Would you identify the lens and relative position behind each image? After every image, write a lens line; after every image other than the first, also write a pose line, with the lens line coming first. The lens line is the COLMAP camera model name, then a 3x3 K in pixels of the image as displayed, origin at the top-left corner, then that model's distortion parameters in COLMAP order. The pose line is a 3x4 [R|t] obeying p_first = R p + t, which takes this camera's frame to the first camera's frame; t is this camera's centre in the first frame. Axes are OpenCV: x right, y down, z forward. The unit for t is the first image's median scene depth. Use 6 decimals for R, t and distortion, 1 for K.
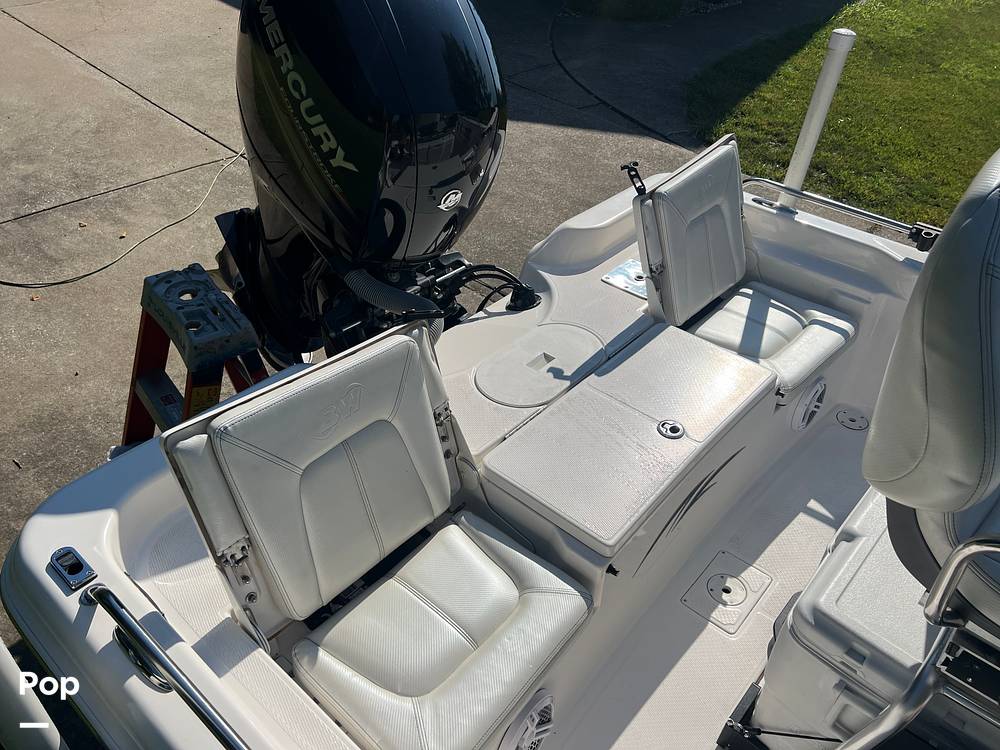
lens RADIAL K [[754.1, 0, 500.0], [0, 754.1, 375.0], [0, 0, 1]] dist [-0.000384, 0.000410]
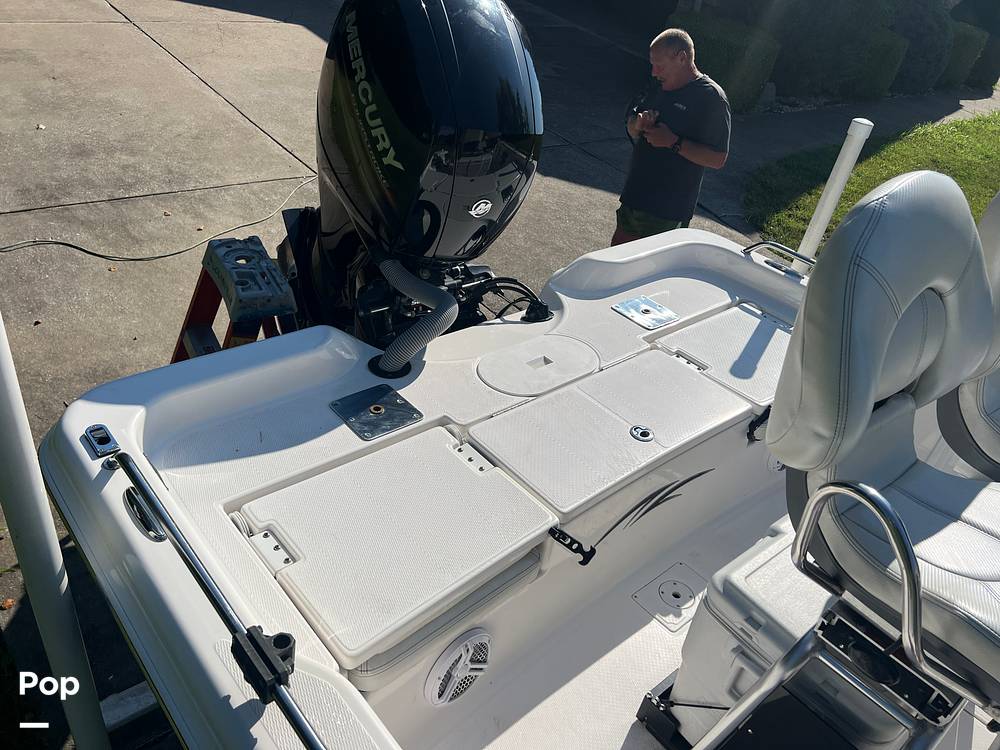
lens RADIAL K [[748.1, 0, 504.9], [0, 748.1, 372.5], [0, 0, 1]] dist [0.004774, -0.001574]
pose [[0.986638, 0.152128, -0.058328, 0.068942], [-0.156570, 0.984326, -0.081165, 0.091728], [0.045066, 0.089213, 0.994993, -0.094658]]
